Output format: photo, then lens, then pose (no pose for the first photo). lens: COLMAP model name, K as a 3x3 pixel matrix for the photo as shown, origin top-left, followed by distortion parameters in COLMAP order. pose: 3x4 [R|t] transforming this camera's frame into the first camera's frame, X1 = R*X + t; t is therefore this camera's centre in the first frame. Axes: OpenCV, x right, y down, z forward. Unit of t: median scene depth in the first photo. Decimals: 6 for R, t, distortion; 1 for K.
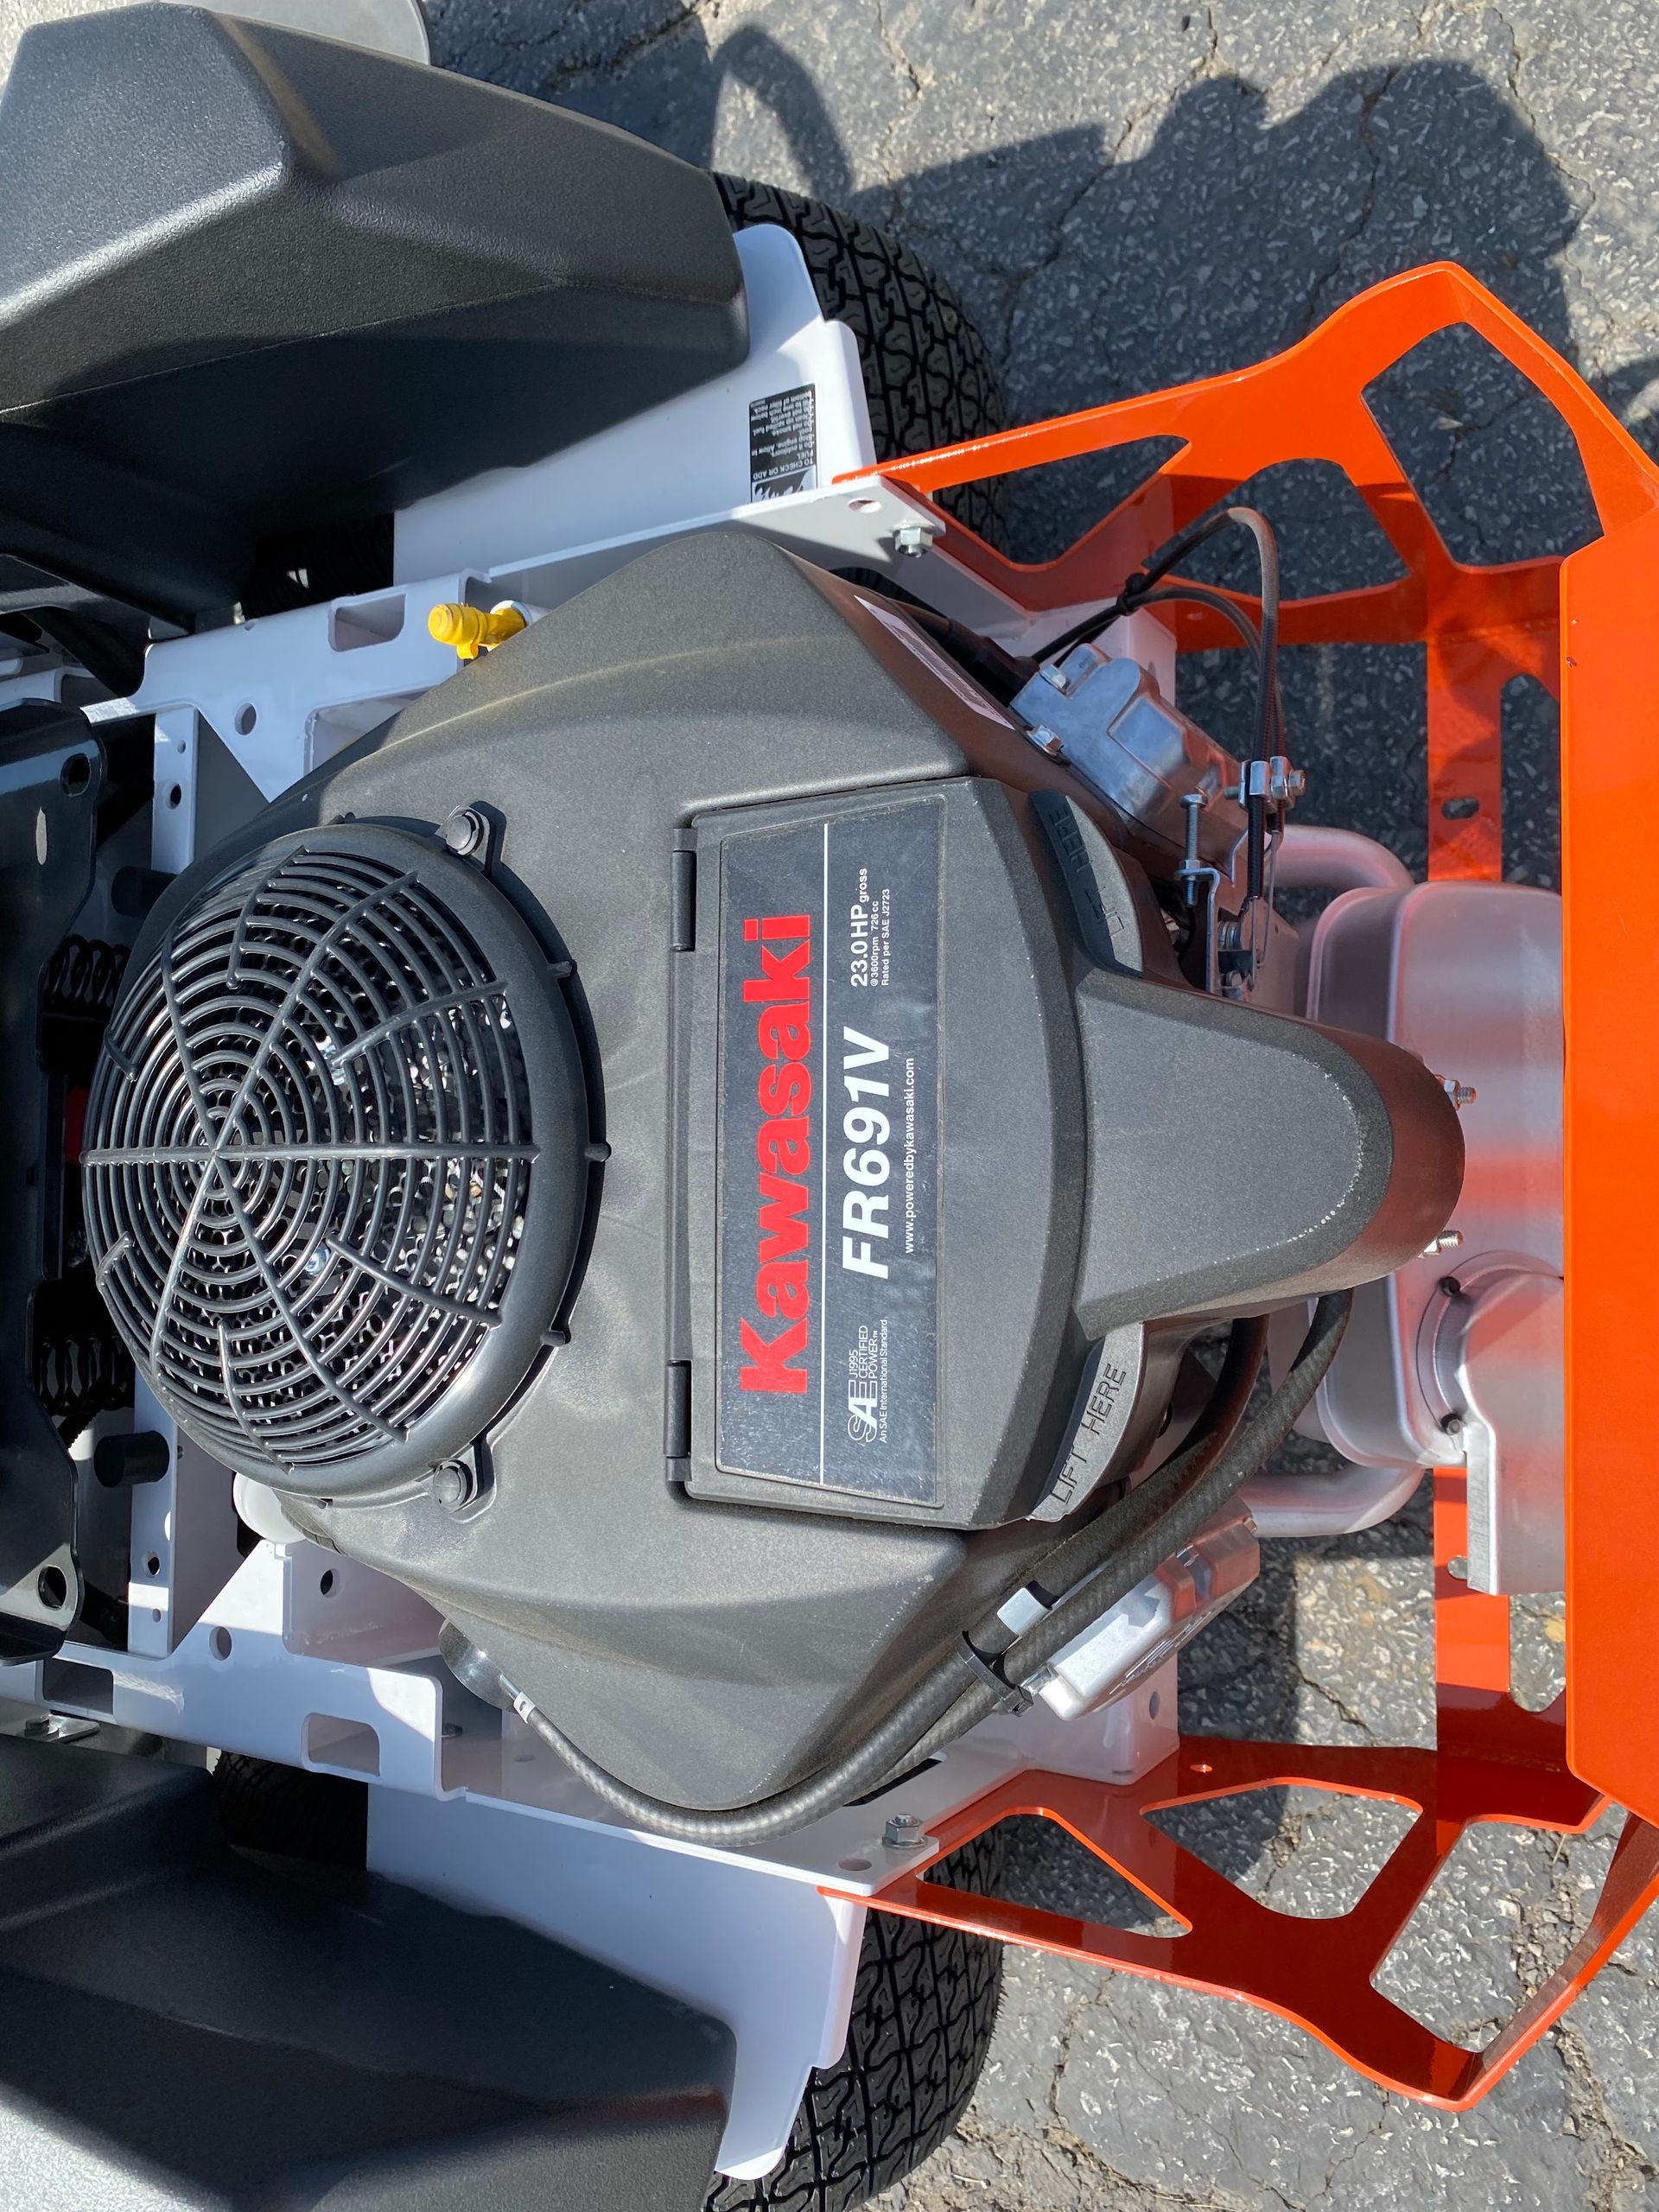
lens RADIAL K [[1685.0, 0, 833.0], [0, 1685.0, 1147.9], [0, 0, 1]] dist [0.024293, -0.021143]
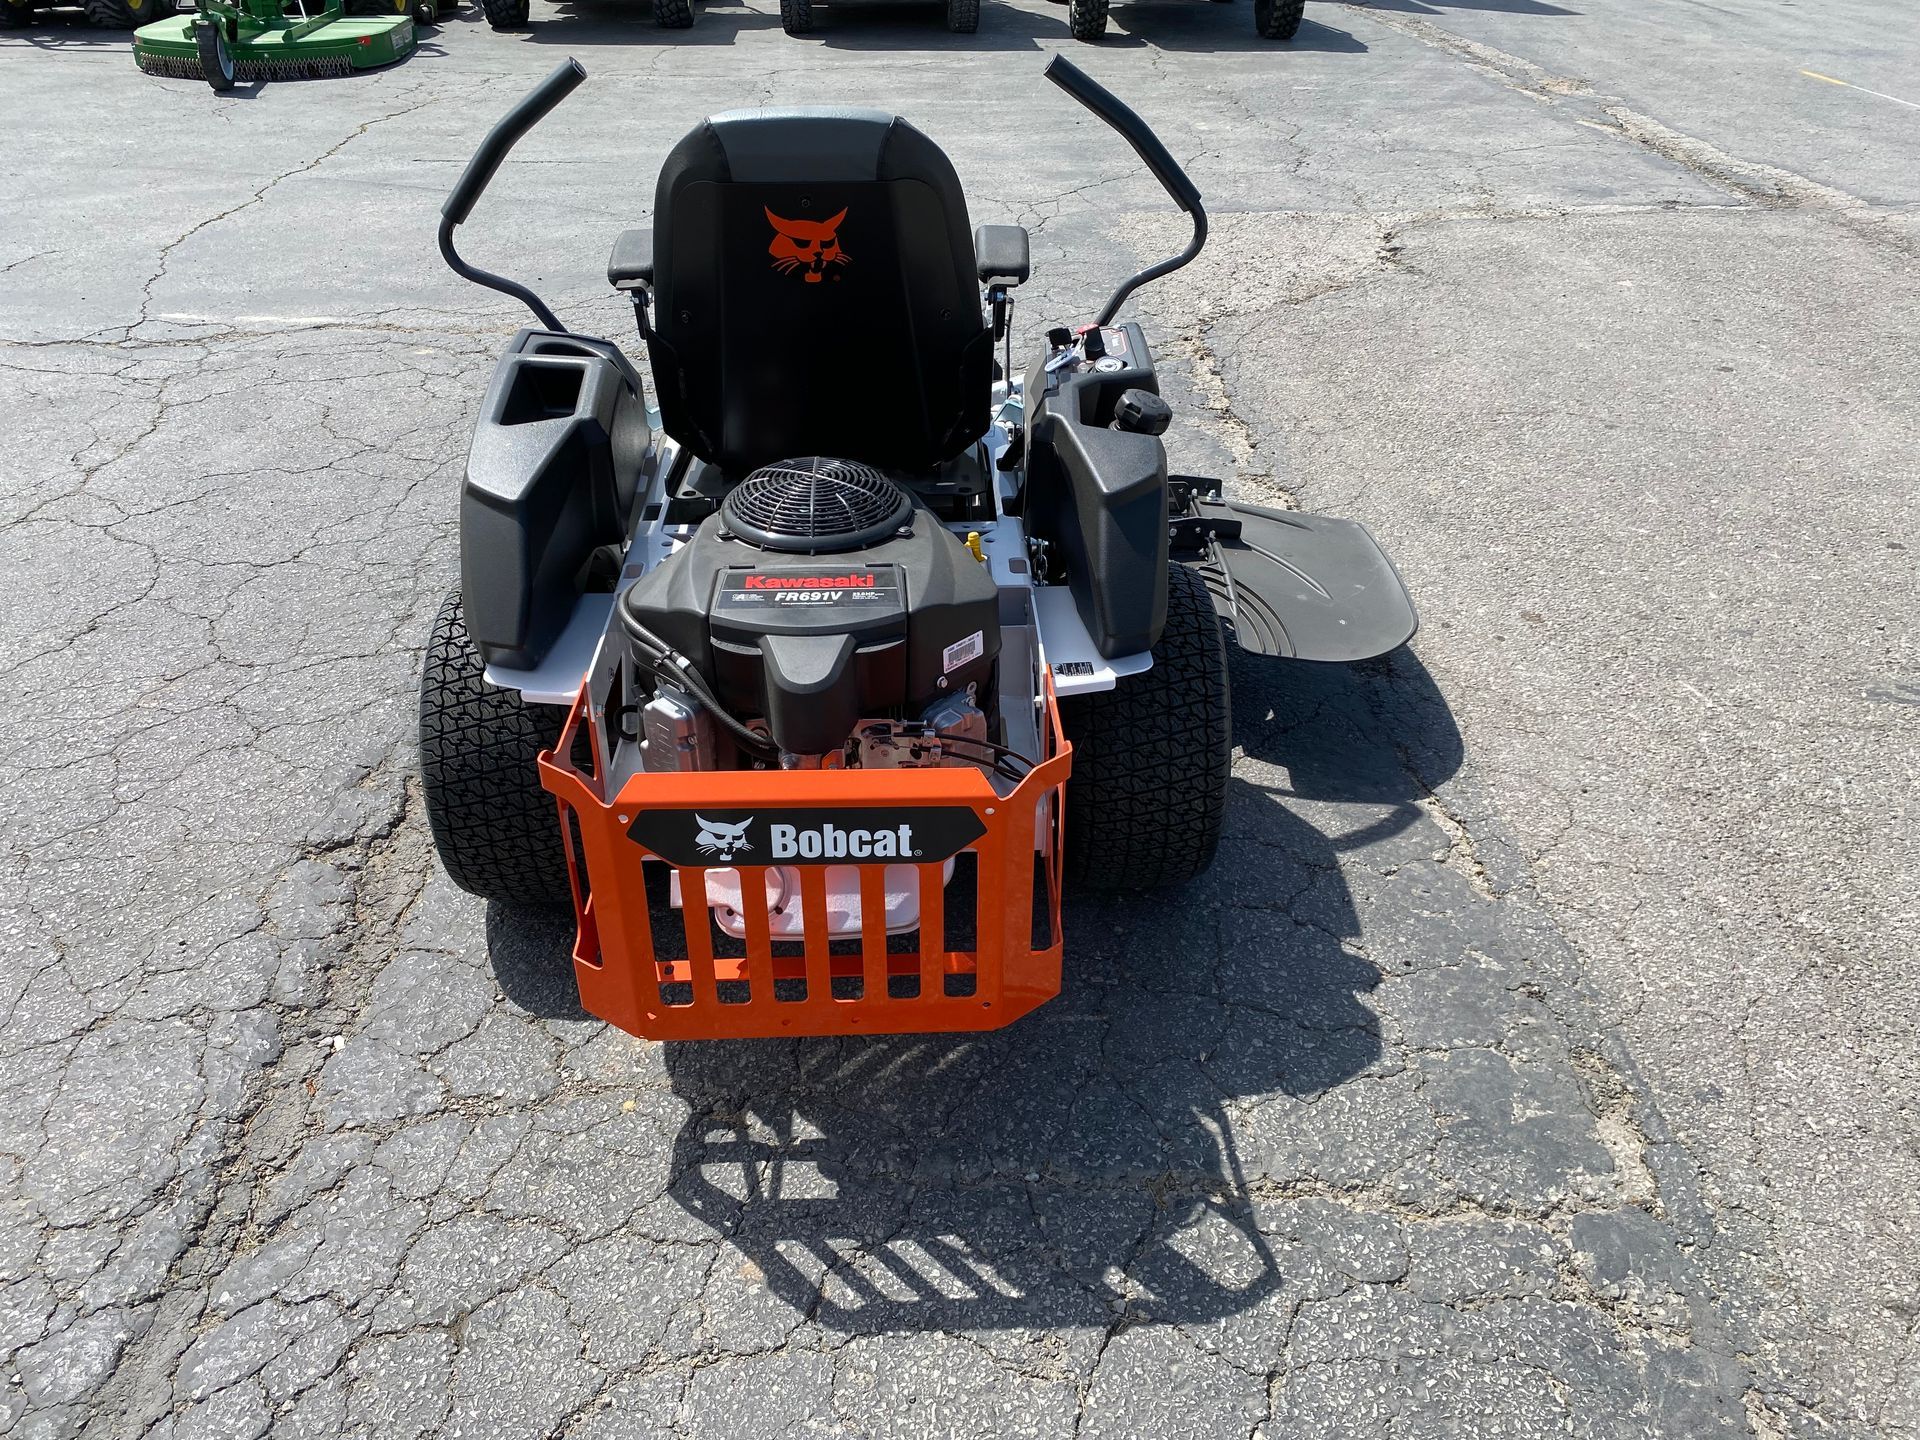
lens RADIAL K [[1482.3, 0, 967.2], [0, 1482.3, 678.3], [0, 0, 1]] dist [0.010685, -0.010367]
pose [[0.044922, 0.876156, -0.479929, 0.998582], [-0.998794, 0.048919, -0.004182, -0.183927], [0.019814, 0.479538, 0.877297, -1.021605]]
